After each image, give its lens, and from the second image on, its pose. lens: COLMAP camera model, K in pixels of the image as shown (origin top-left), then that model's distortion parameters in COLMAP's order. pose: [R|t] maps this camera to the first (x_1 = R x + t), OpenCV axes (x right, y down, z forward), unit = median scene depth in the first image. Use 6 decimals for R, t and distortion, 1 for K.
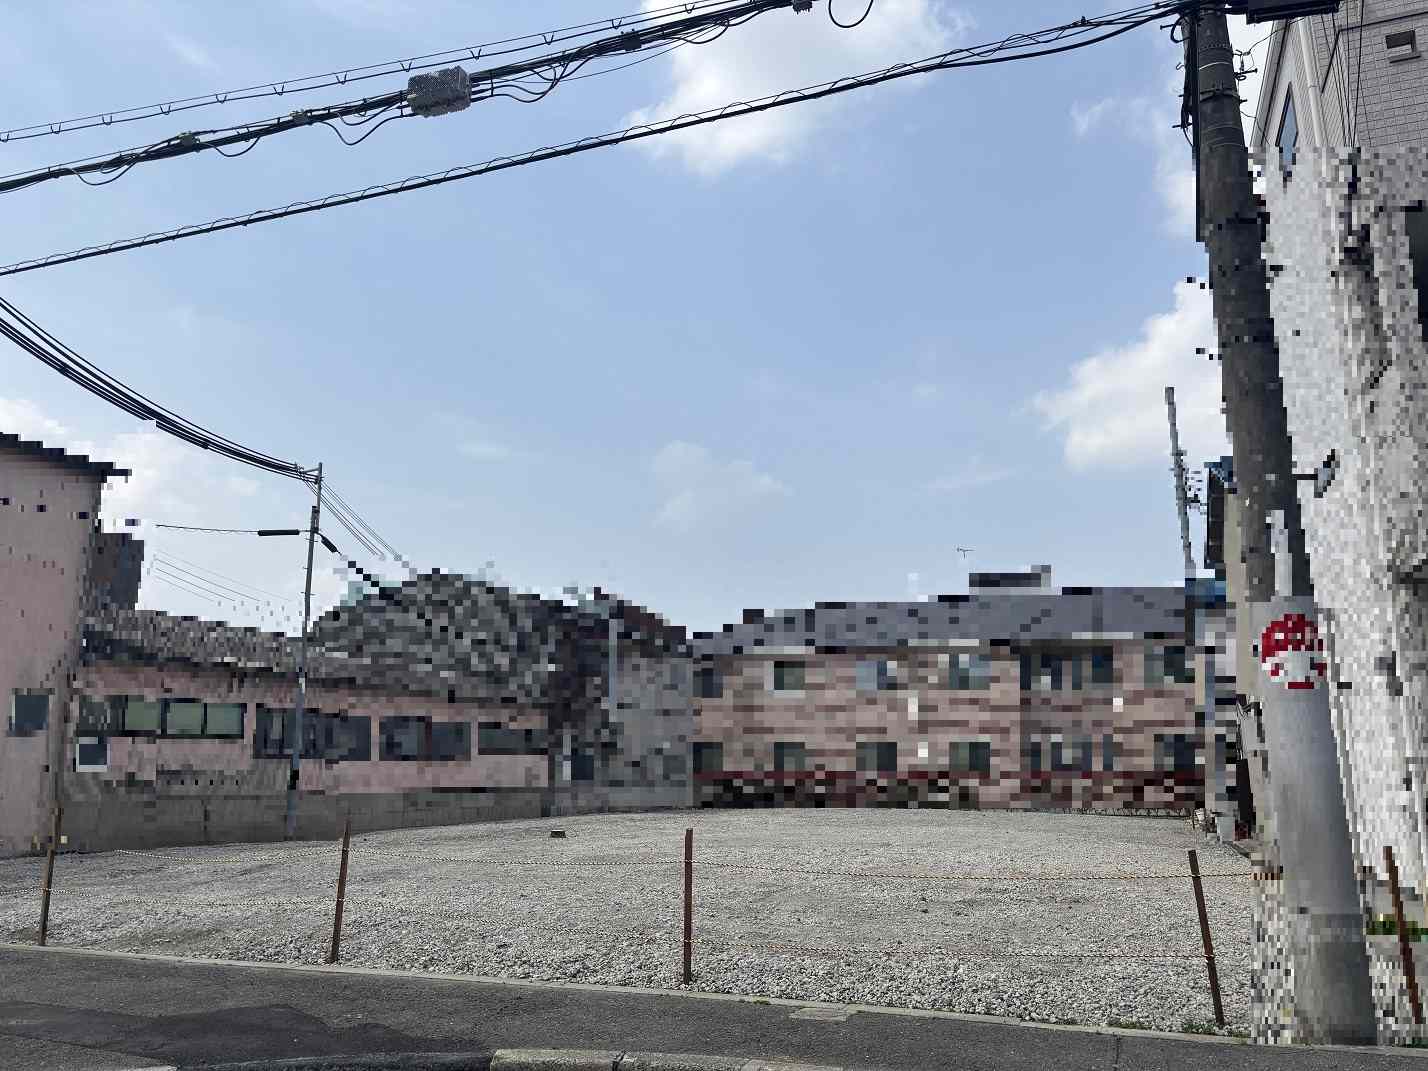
lens RADIAL K [[1066.5, 0, 714.0], [0, 1066.5, 535.5], [0, 0, 1]] dist [-0.013316, -0.005538]
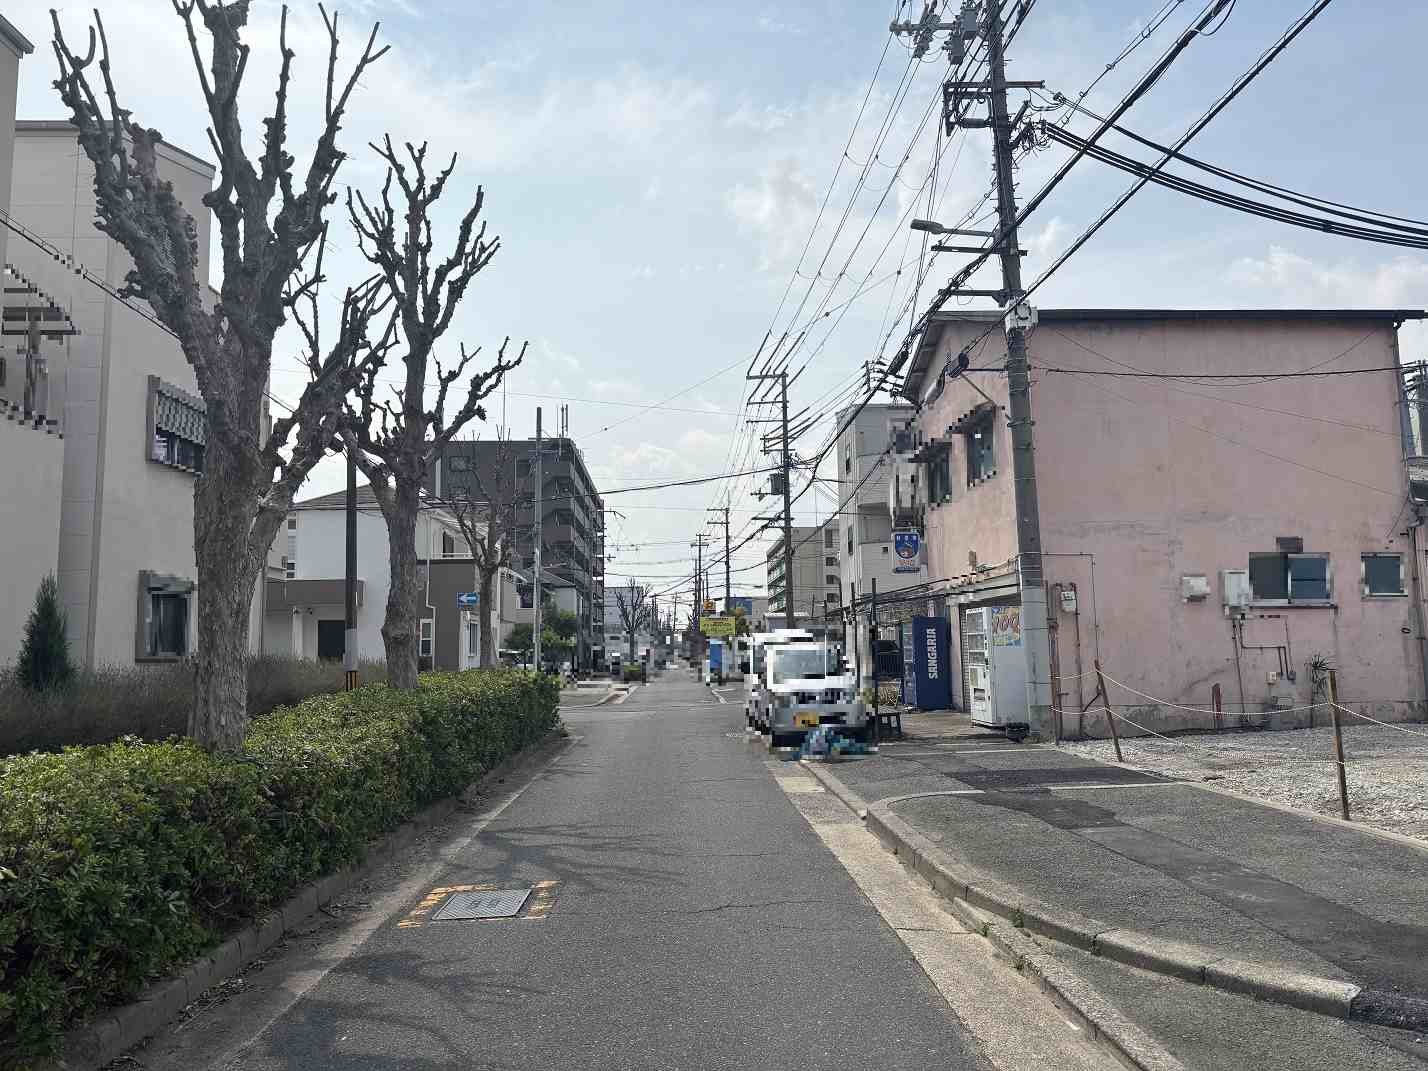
lens RADIAL K [[1066.5, 0, 714.0], [0, 1066.5, 535.5], [0, 0, 1]] dist [-0.013316, -0.005538]
pose [[0.340624, -0.101801, -0.934672, 0.099458], [0.226799, 0.973661, -0.023395, 0.025156], [0.912435, -0.204014, 0.354741, 0.174925]]
